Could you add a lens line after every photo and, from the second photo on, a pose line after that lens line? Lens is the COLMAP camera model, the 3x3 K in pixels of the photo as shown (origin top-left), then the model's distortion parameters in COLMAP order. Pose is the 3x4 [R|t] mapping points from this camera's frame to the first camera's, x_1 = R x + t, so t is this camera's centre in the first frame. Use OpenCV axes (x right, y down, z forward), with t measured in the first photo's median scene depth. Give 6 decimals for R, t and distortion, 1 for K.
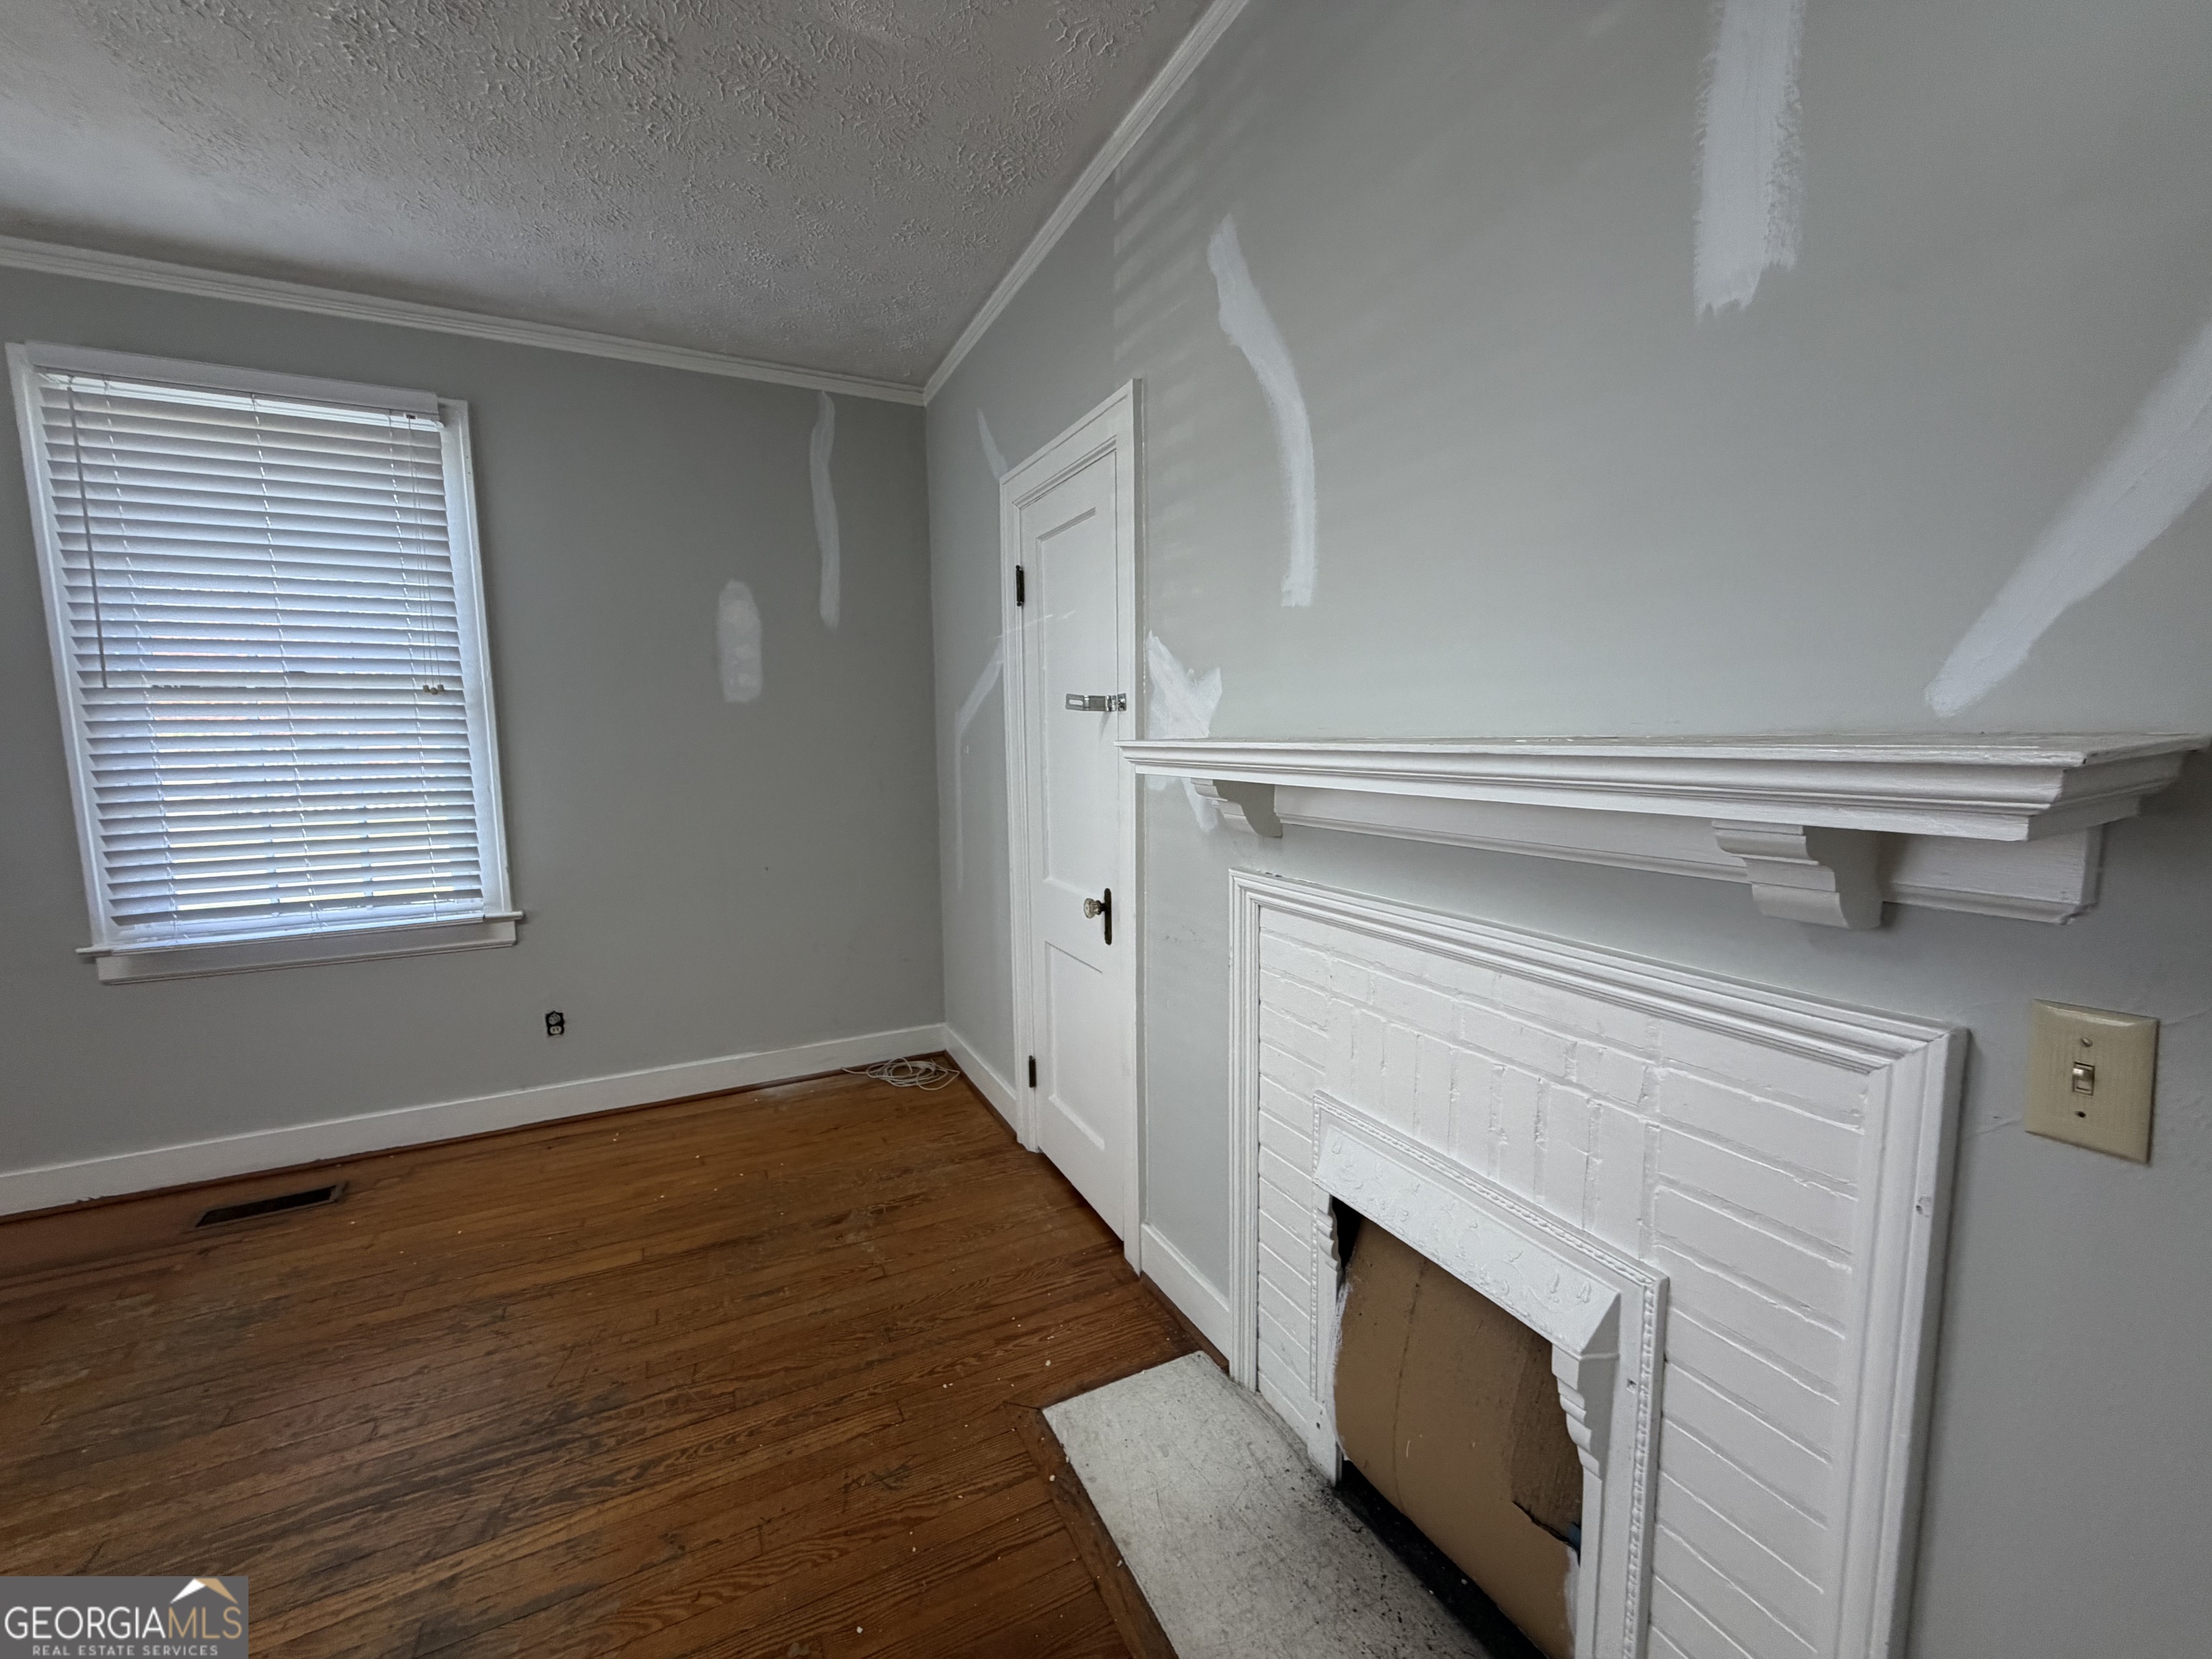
lens RADIAL K [[880.4, 0, 1103.5], [0, 880.4, 830.7], [0, 0, 1]] dist [0.000104, -0.000432]
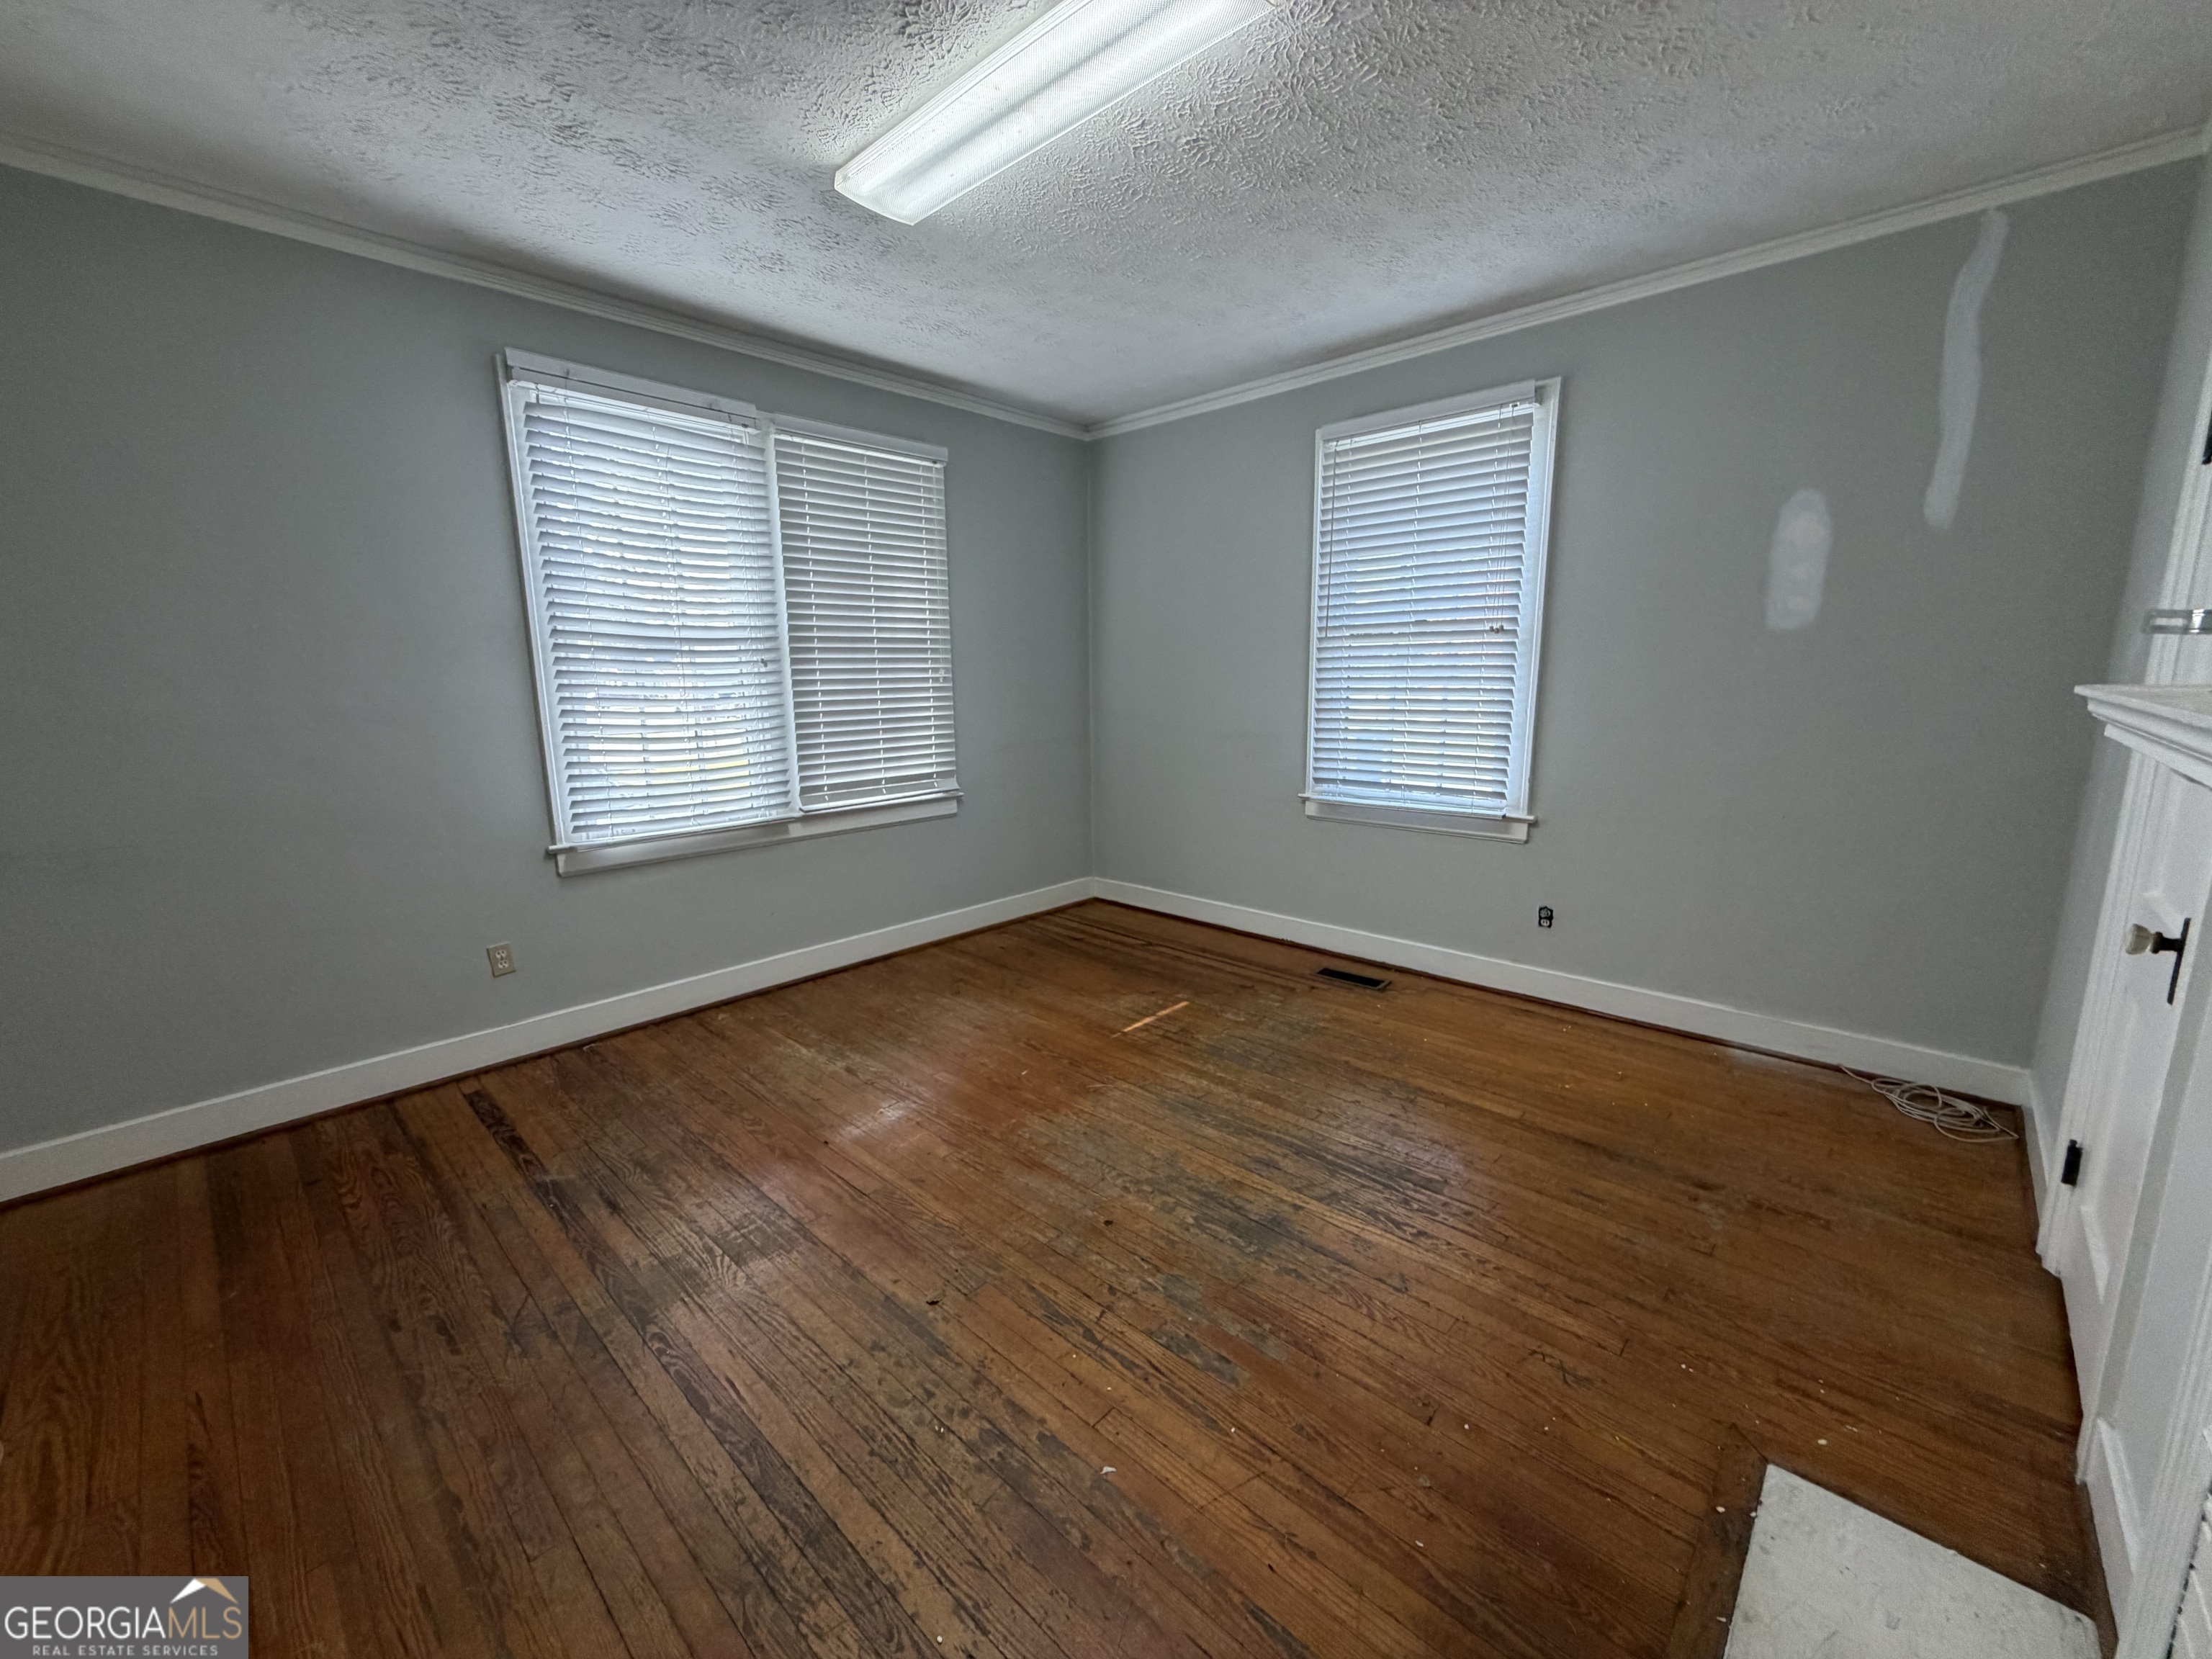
lens RADIAL K [[880.4, 0, 1096.4], [0, 880.4, 830.2], [0, 0, 1]] dist [0.000104, -0.000432]
pose [[0.343428, 0.174839, -0.922762, 0.274468], [-0.095474, 0.983929, 0.150895, -0.015051], [0.934314, 0.036278, 0.354601, 0.036812]]
